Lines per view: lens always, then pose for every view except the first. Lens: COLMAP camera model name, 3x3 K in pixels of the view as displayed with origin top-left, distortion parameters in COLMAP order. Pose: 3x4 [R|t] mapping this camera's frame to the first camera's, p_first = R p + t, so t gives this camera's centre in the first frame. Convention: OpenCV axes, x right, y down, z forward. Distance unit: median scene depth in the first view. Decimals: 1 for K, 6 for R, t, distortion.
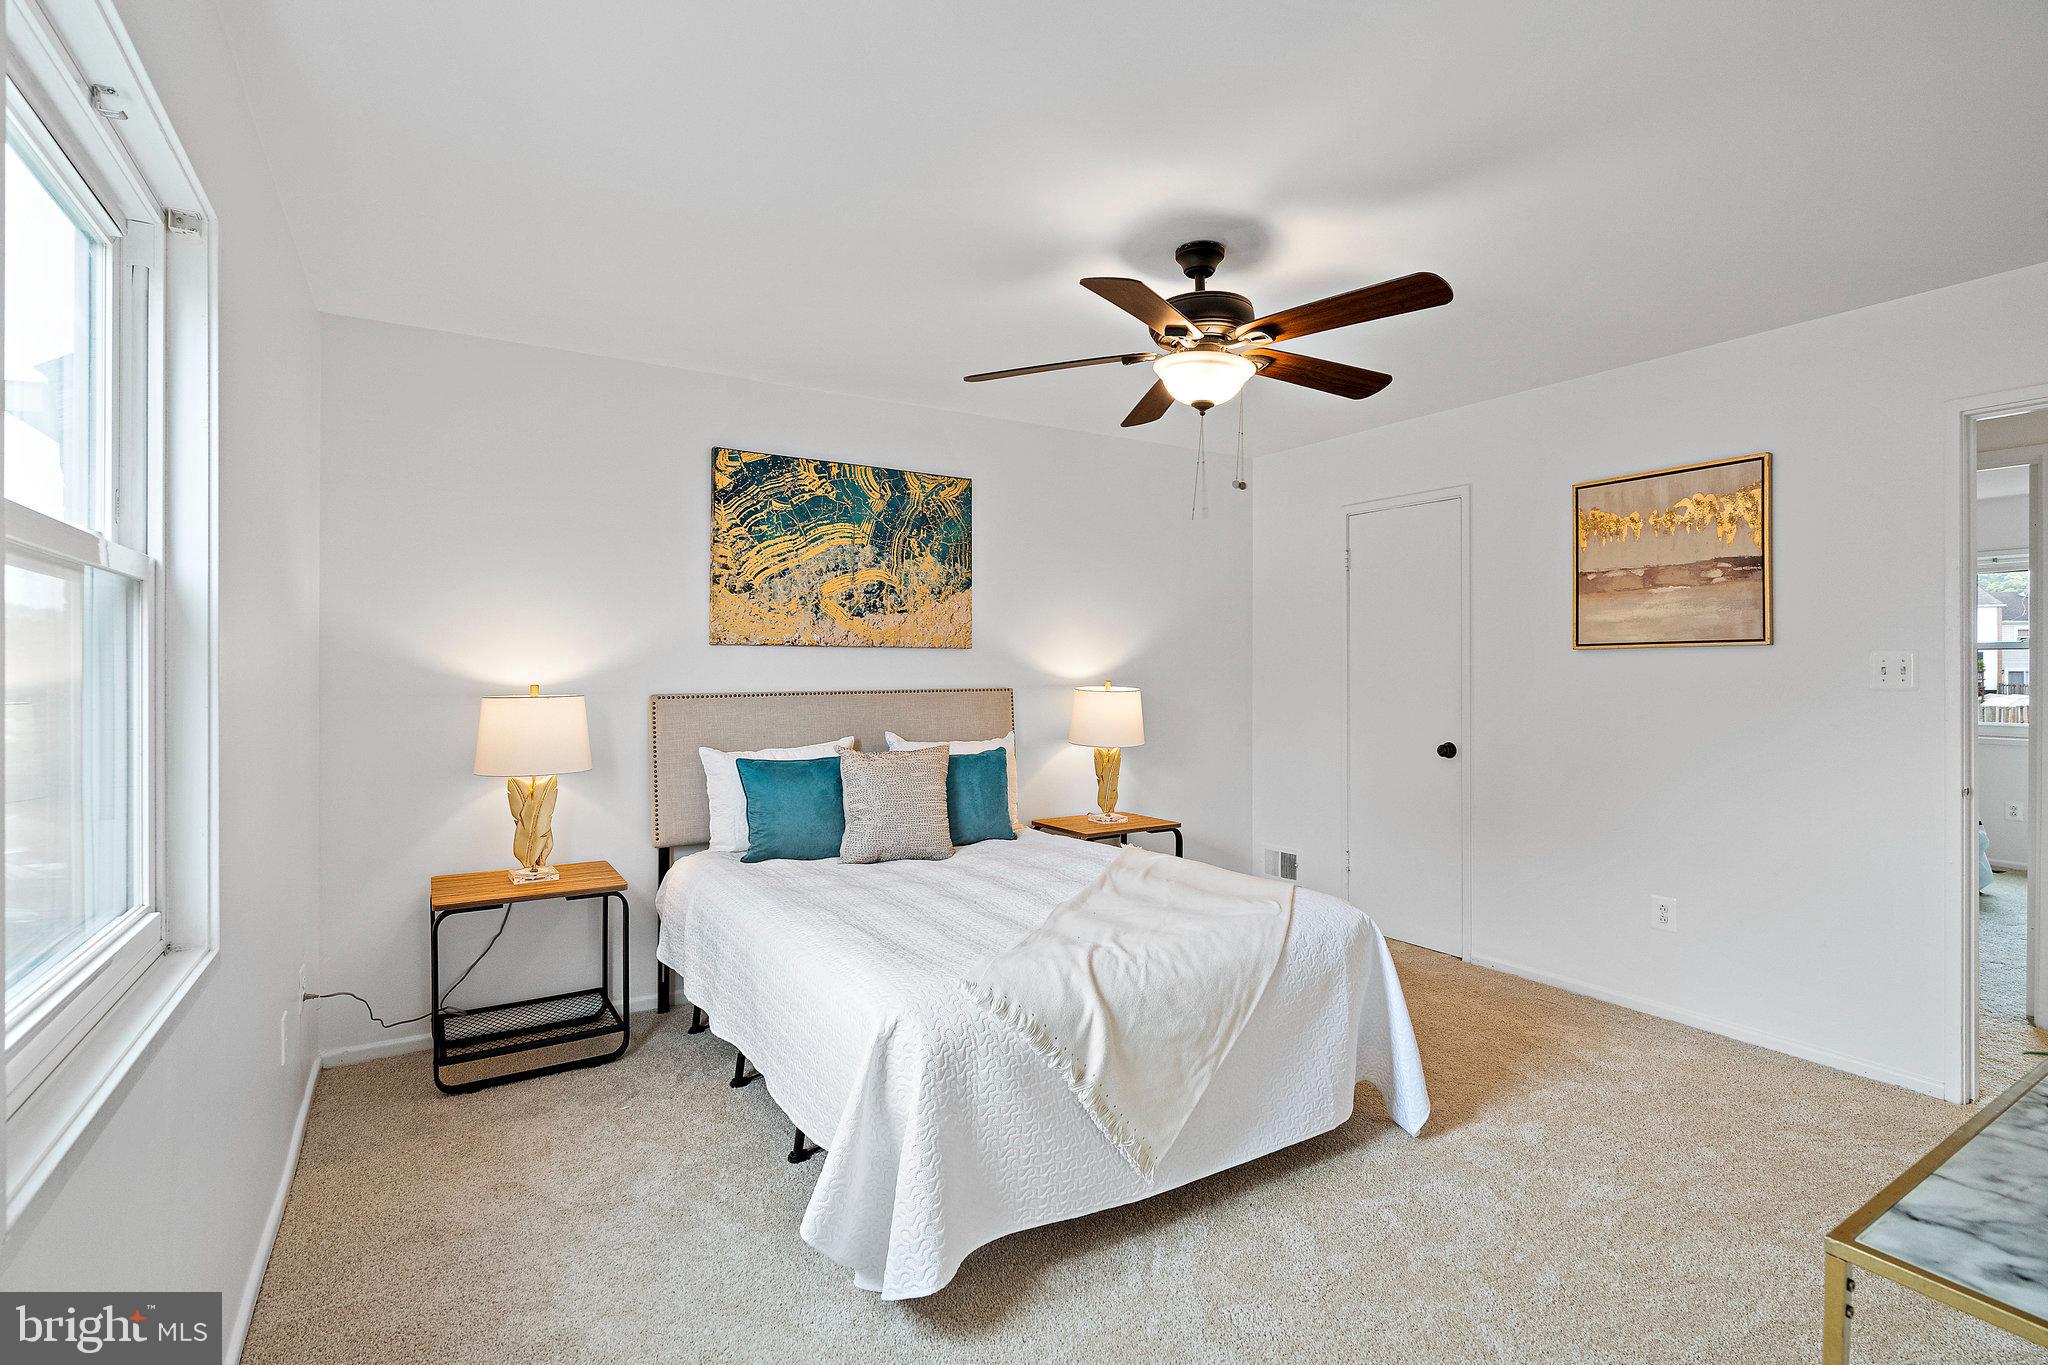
lens RADIAL K [[945.3, 0, 1022.3], [0, 945.3, 681.4], [0, 0, 1]] dist [-0.013095, 0.003107]
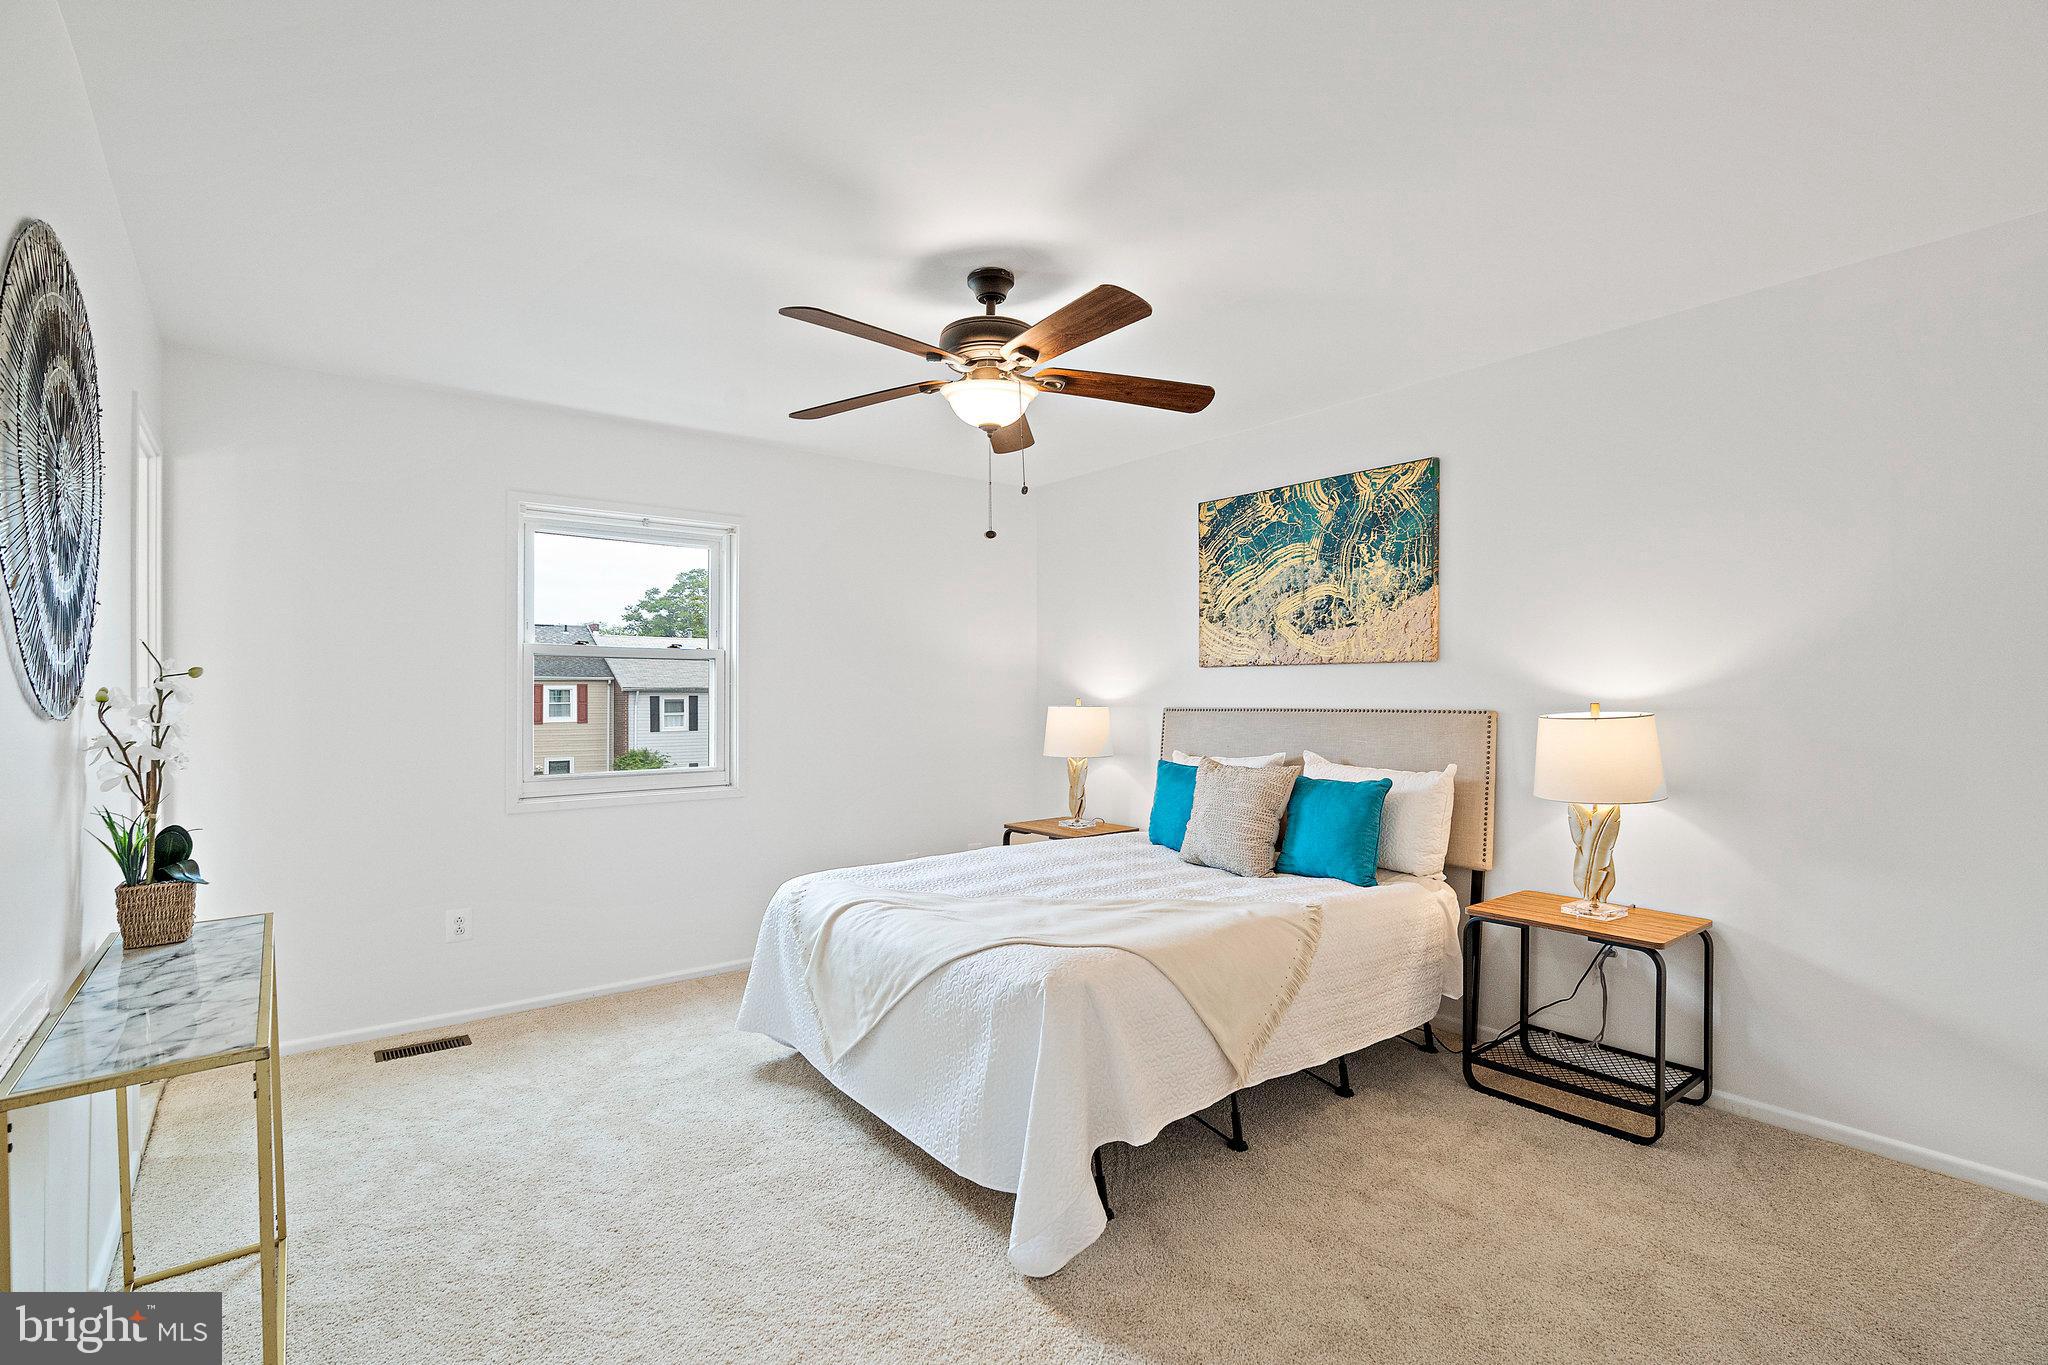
lens RADIAL K [[945.3, 0, 1014.4], [0, 945.3, 688.8], [0, 0, 1]] dist [-0.013095, 0.003107]
pose [[0.098950, -0.006395, -0.995072, 0.790950], [-0.019672, 0.999771, -0.008382, 0.002994], [0.994898, 0.020405, 0.098802, 0.605601]]
